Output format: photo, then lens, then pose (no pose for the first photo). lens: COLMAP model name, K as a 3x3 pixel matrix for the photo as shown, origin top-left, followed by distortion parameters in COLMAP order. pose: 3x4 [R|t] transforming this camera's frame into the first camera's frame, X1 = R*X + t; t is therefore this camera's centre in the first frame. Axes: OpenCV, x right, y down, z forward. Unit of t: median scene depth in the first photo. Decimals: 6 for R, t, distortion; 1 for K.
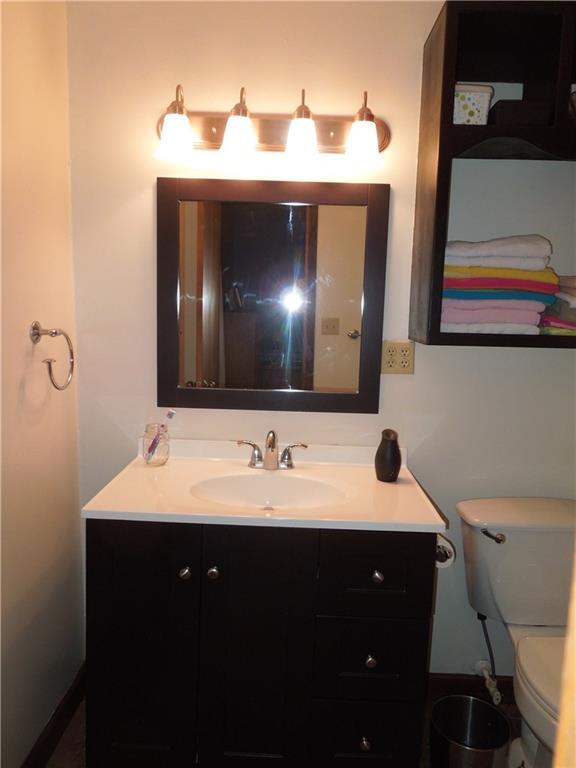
lens RADIAL K [[582.3, 0, 288.0], [0, 582.3, 384.0], [0, 0, 1]] dist [-0.003153, -0.000782]
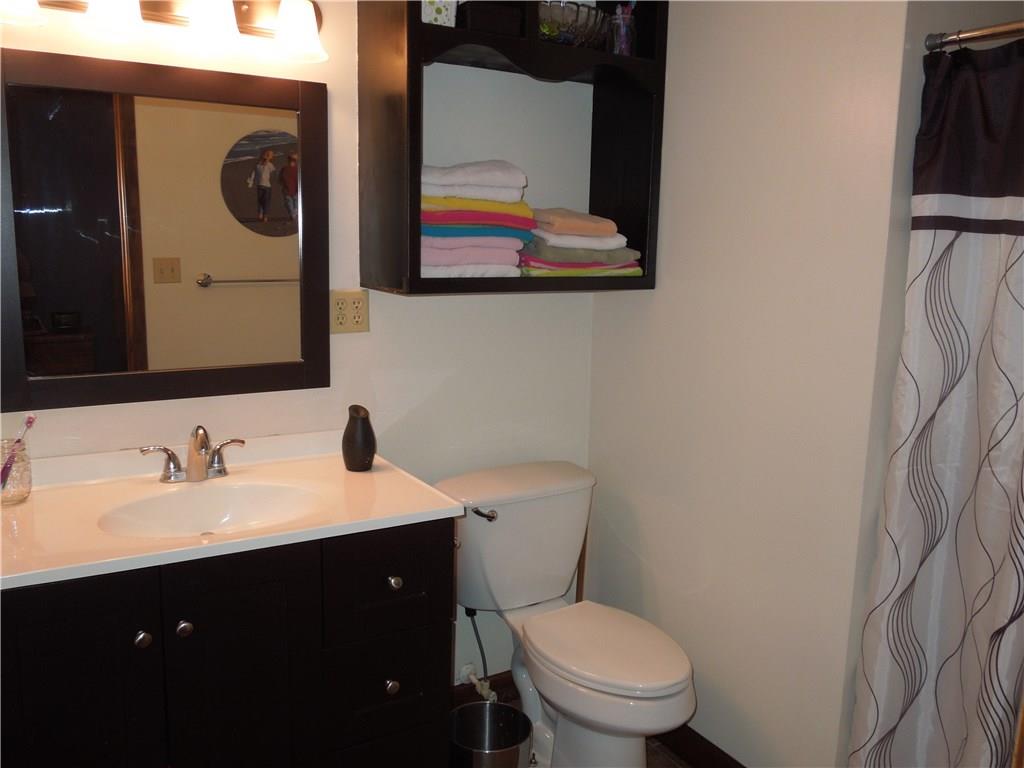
lens RADIAL K [[844.4, 0, 512.8], [0, 844.4, 390.4], [0, 0, 1]] dist [-0.032458, 0.000789]
pose [[0.839171, -0.105302, 0.533576, -0.257356], [0.075774, 0.994146, 0.077023, -0.012315], [-0.538563, -0.024204, 0.842237, -0.063810]]
